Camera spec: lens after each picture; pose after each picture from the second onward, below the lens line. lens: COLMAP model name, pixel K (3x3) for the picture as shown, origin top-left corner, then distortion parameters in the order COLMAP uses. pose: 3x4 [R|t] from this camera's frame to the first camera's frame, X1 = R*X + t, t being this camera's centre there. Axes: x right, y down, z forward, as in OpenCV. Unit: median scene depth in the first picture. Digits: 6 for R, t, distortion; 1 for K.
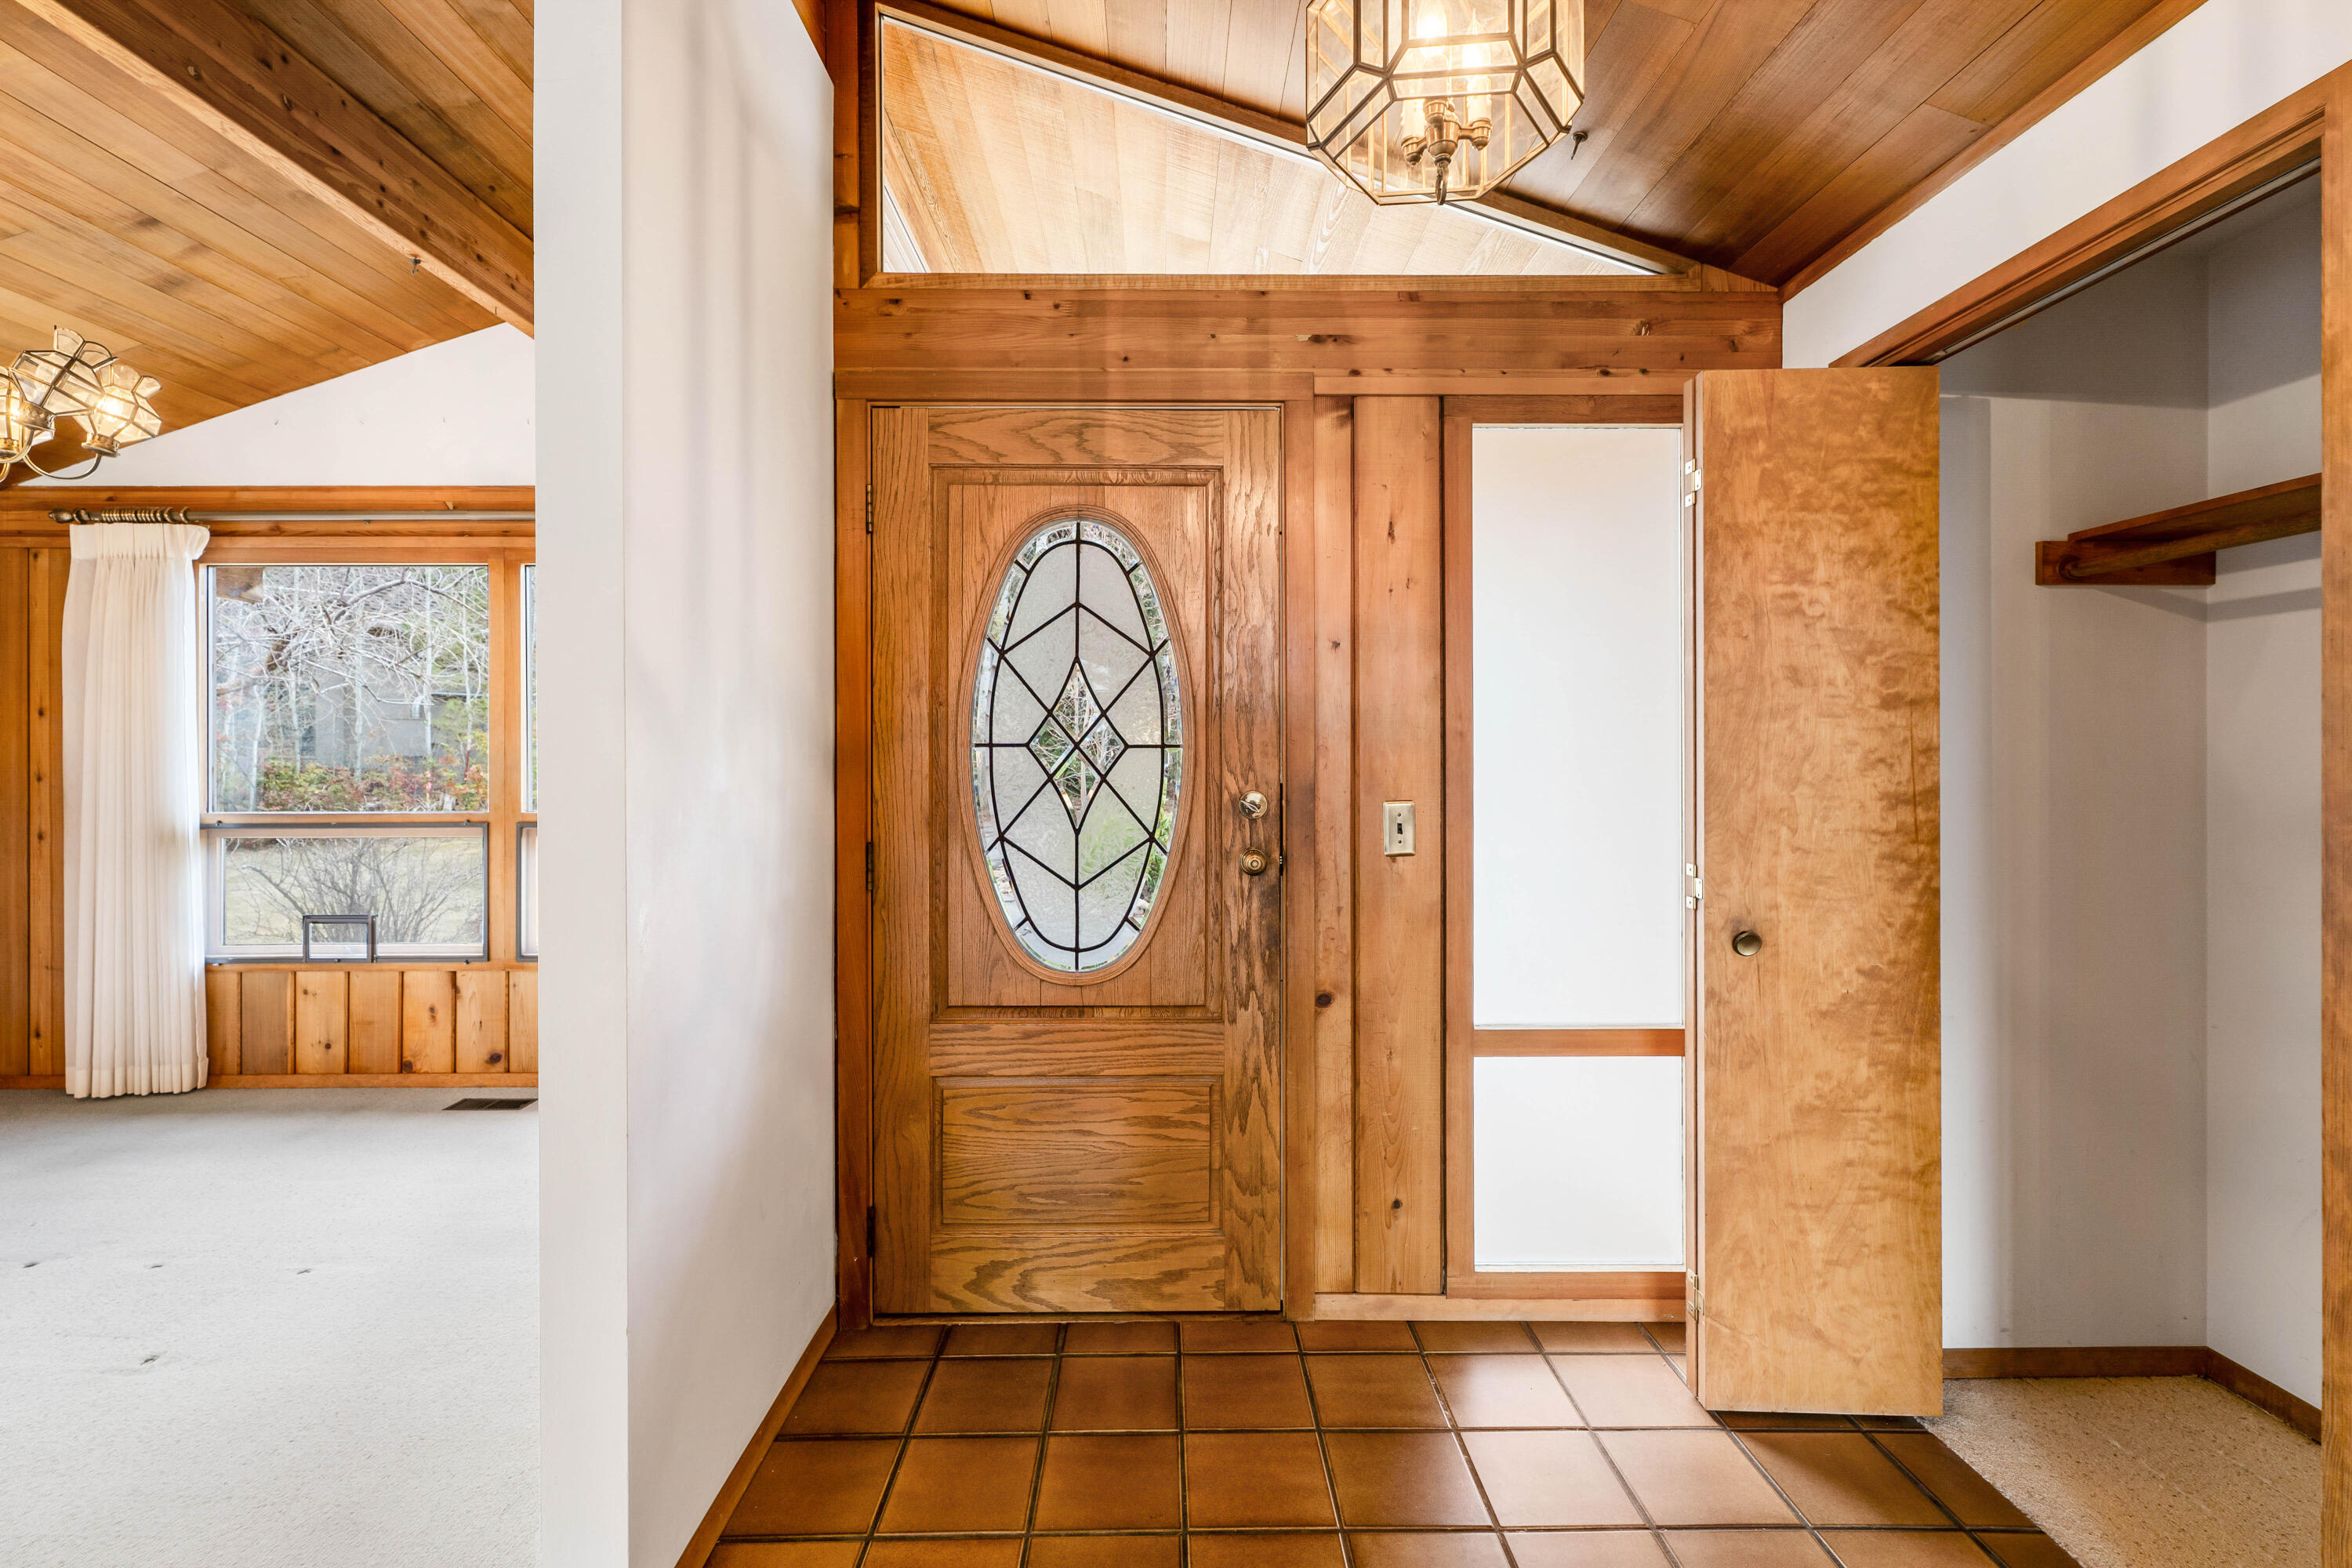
lens RADIAL K [[1053.6, 0, 1144.1], [0, 1053.6, 753.2], [0, 0, 1]] dist [0.008228, -0.004594]
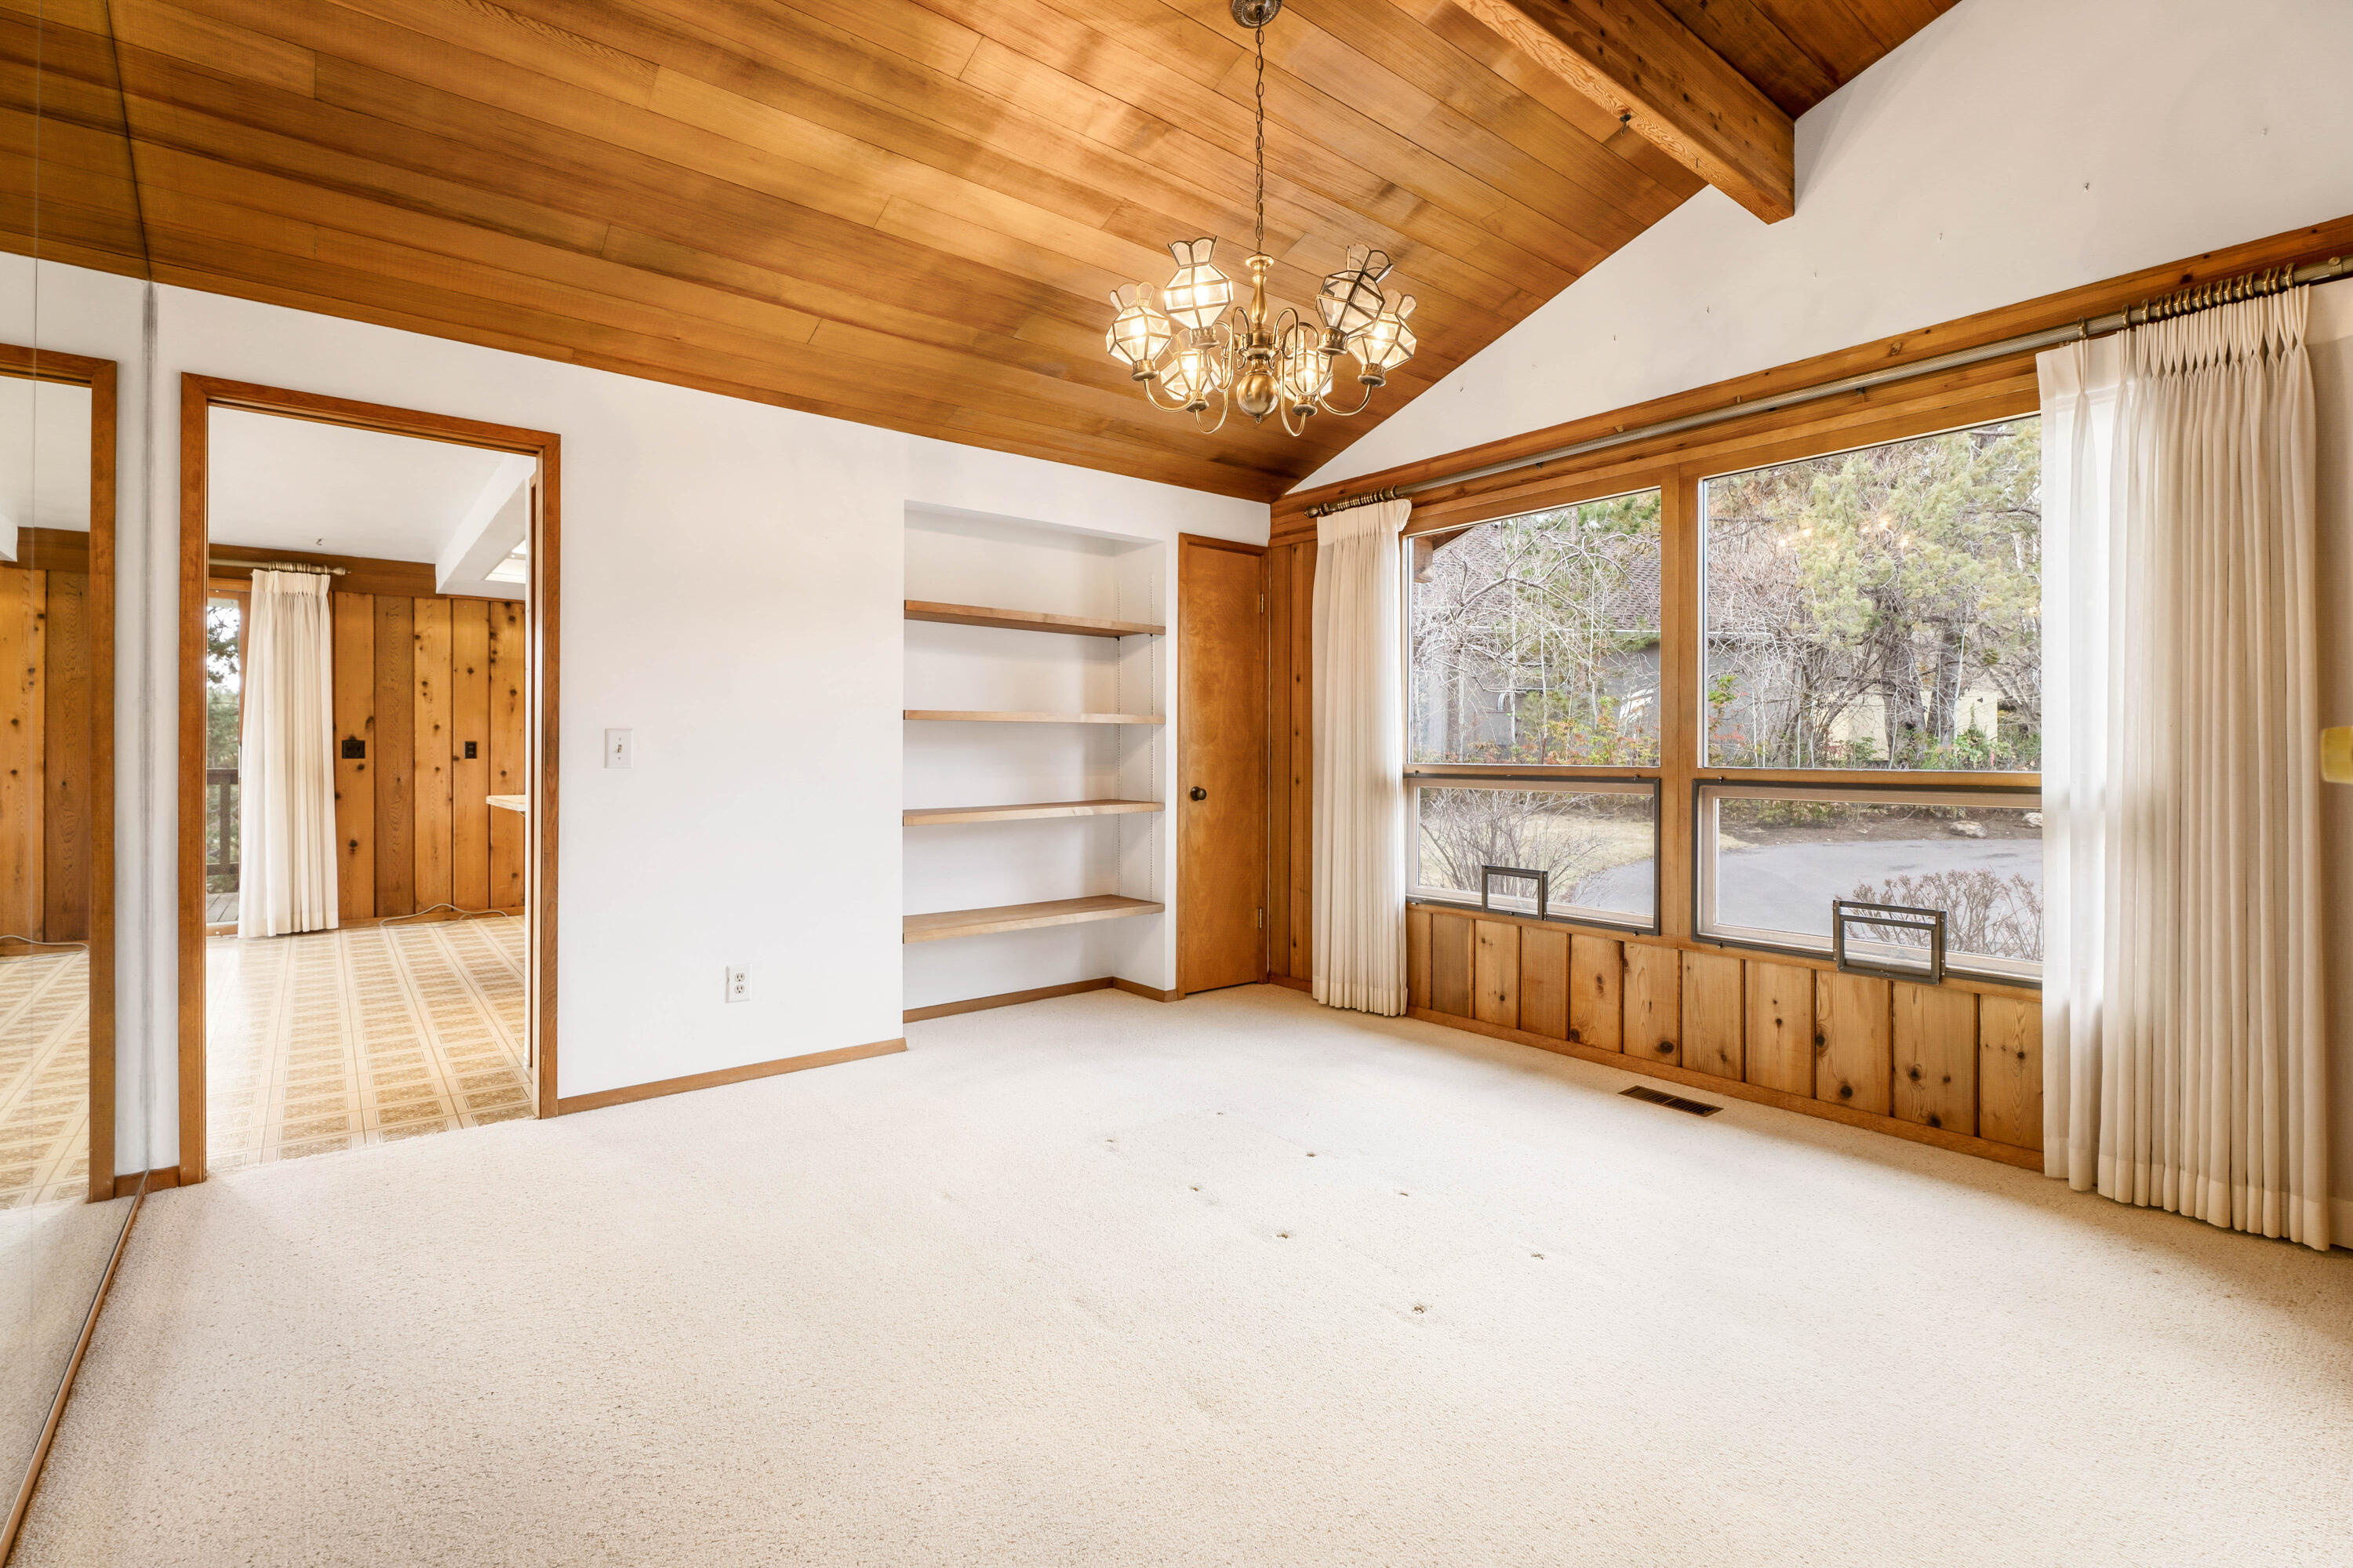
lens RADIAL K [[1054.1, 0, 1192.8], [0, 1054.1, 752.9], [0, 0, 1]] dist [0.008228, -0.004594]
pose [[0.640987, 0.005659, -0.767531, -0.194426], [-0.003323, 0.999984, 0.004598, 0.041319], [0.767544, -0.000397, 0.640996, 0.134384]]
